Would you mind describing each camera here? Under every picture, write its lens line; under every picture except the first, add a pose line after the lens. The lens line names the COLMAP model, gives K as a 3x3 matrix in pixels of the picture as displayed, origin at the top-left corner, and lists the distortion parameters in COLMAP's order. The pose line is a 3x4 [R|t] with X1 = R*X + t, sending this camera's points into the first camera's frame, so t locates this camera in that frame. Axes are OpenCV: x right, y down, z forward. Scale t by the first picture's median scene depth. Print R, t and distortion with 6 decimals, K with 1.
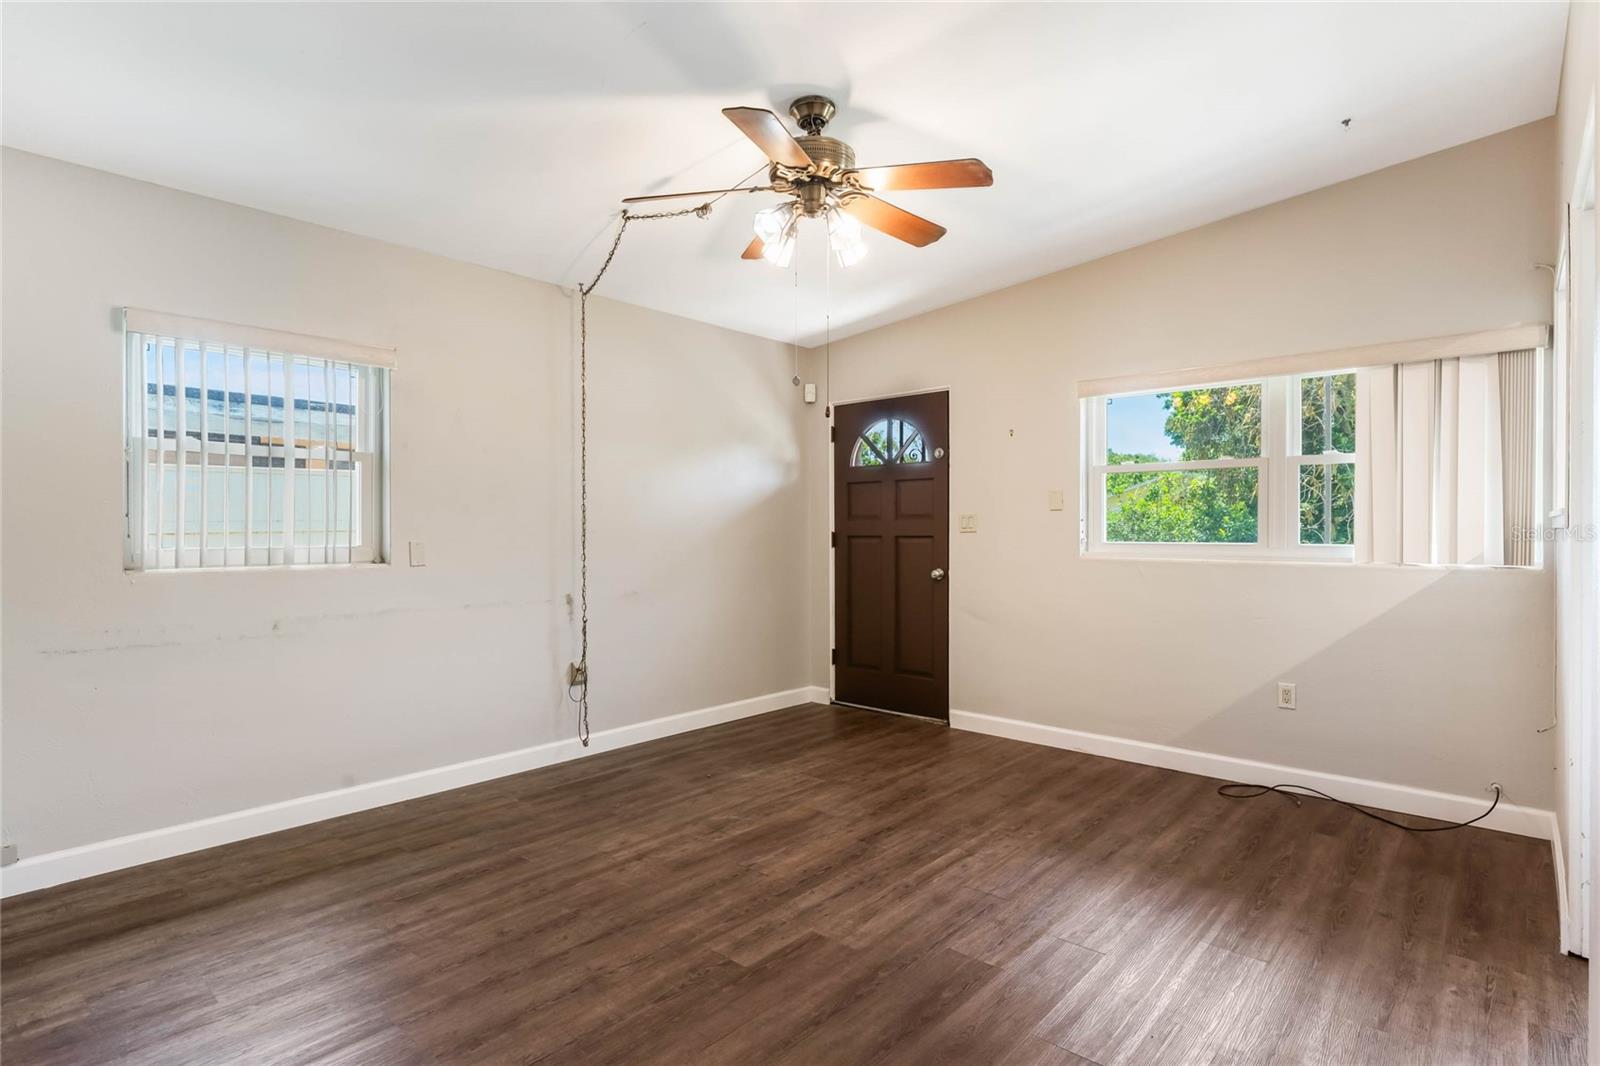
lens RADIAL K [[802.8, 0, 800.0], [0, 802.8, 533.0], [0, 0, 1]] dist [0.003763, 0.000194]
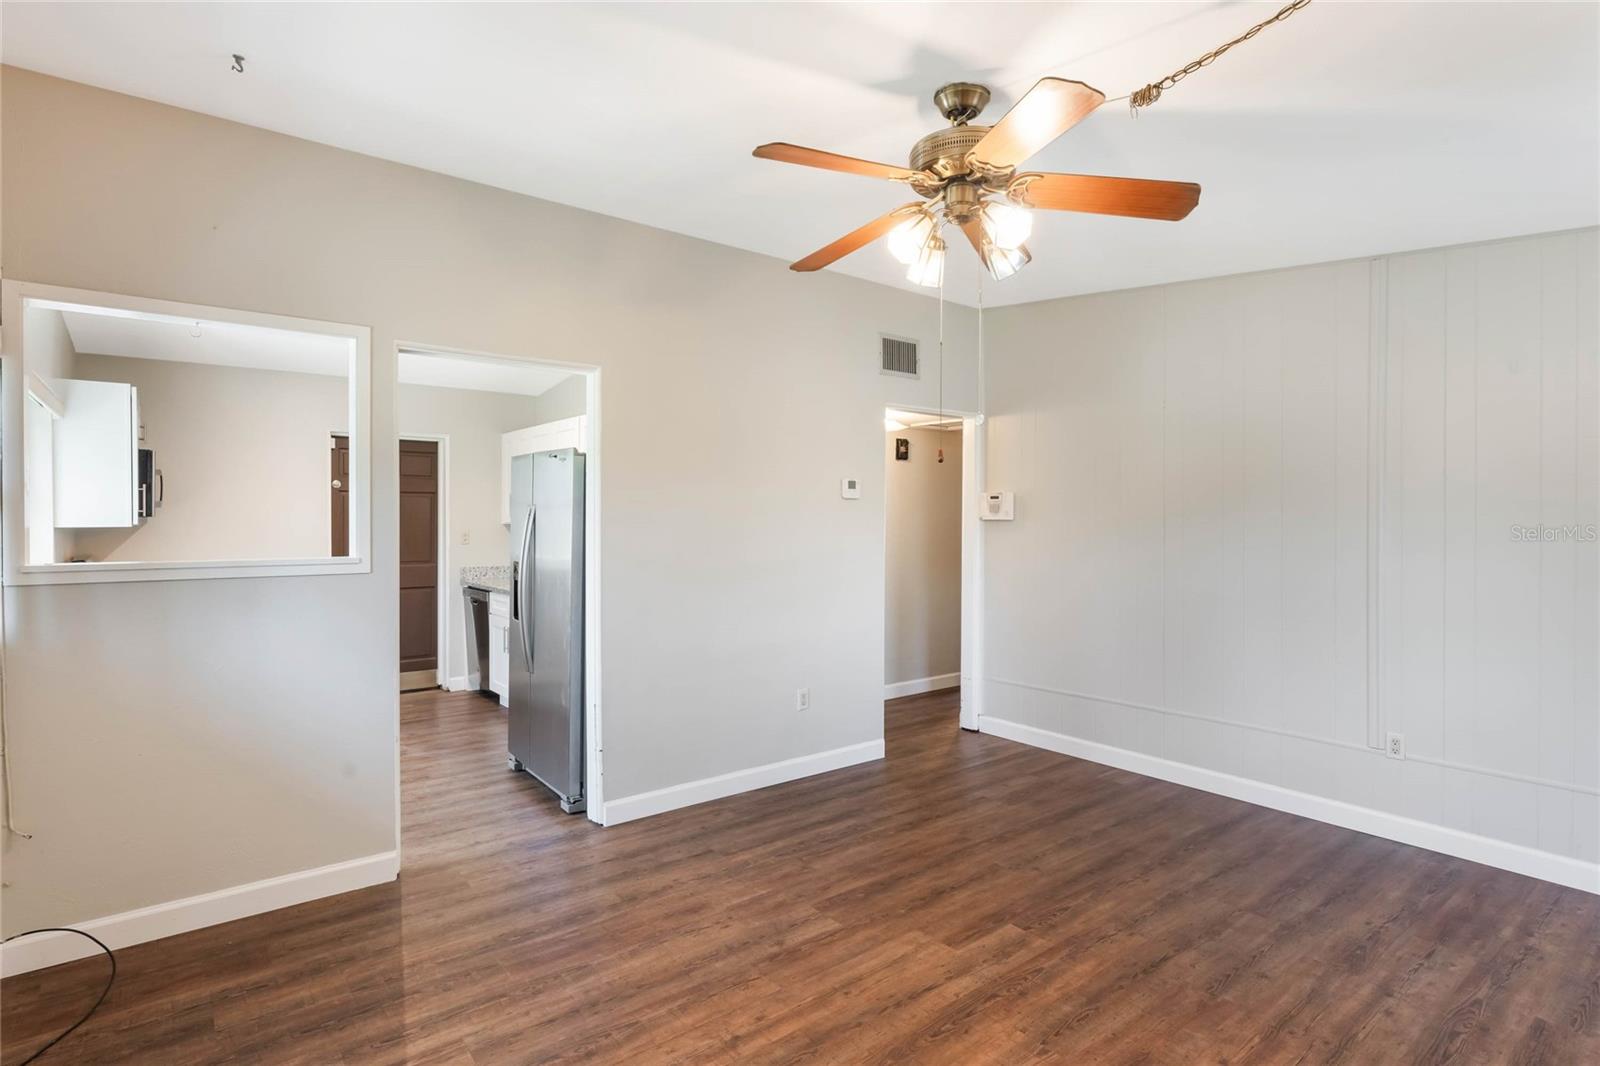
lens RADIAL K [[800.8, 0, 784.8], [0, 800.8, 529.3], [0, 0, 1]] dist [0.012701, -0.000400]
pose [[-0.981686, -0.005007, 0.190438, 0.027856], [-0.002130, 0.999881, 0.015311, -0.065163], [-0.190492, 0.014625, -0.981580, 1.509283]]
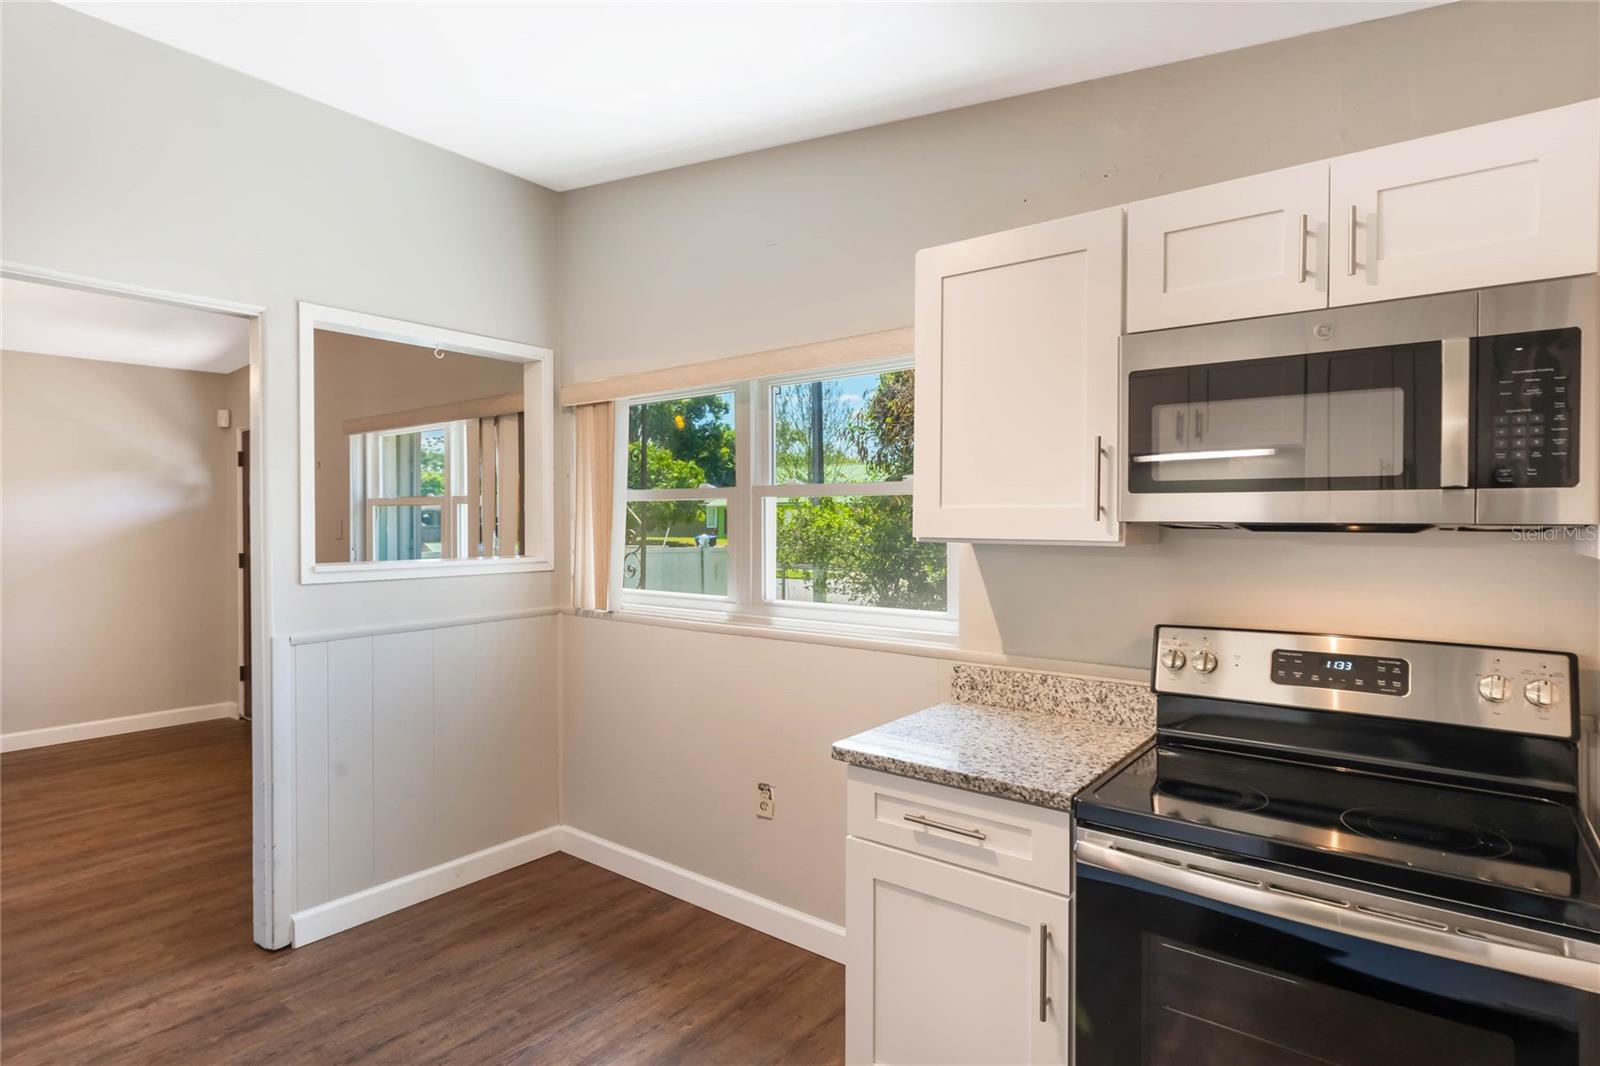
lens RADIAL K [[840.3, 0, 800.0], [0, 840.3, 533.0], [0, 0, 1]] dist [-0.001958, -0.000869]
pose [[0.998815, -0.002608, 0.048591, 1.157406], [0.001935, 0.999902, 0.013882, -0.067235], [-0.048622, -0.013772, 0.998722, -0.189334]]
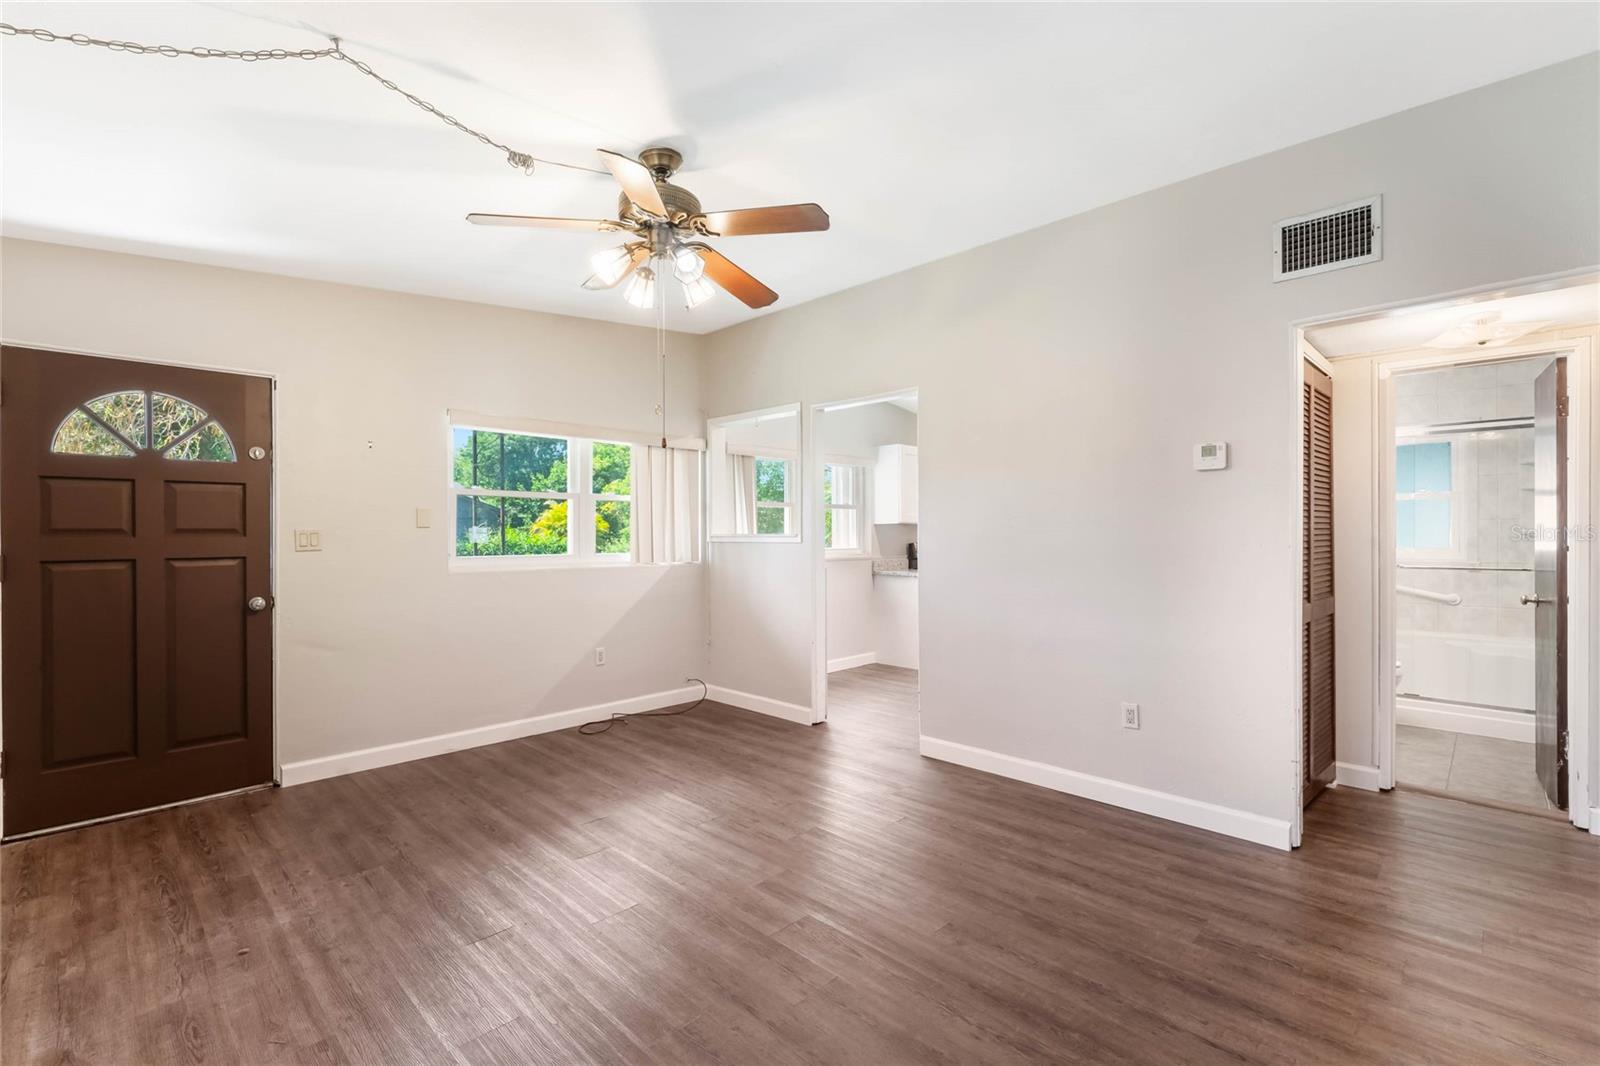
lens RADIAL K [[701.4, 0, 800.0], [0, 701.4, 533.0], [0, 0, 1]] dist [-0.000397, -0.000173]
pose [[0.054522, 0.001916, 0.998511, -0.733896], [0.008707, 0.999959, -0.002394, -0.019524], [-0.998475, 0.008824, 0.054503, 0.623142]]
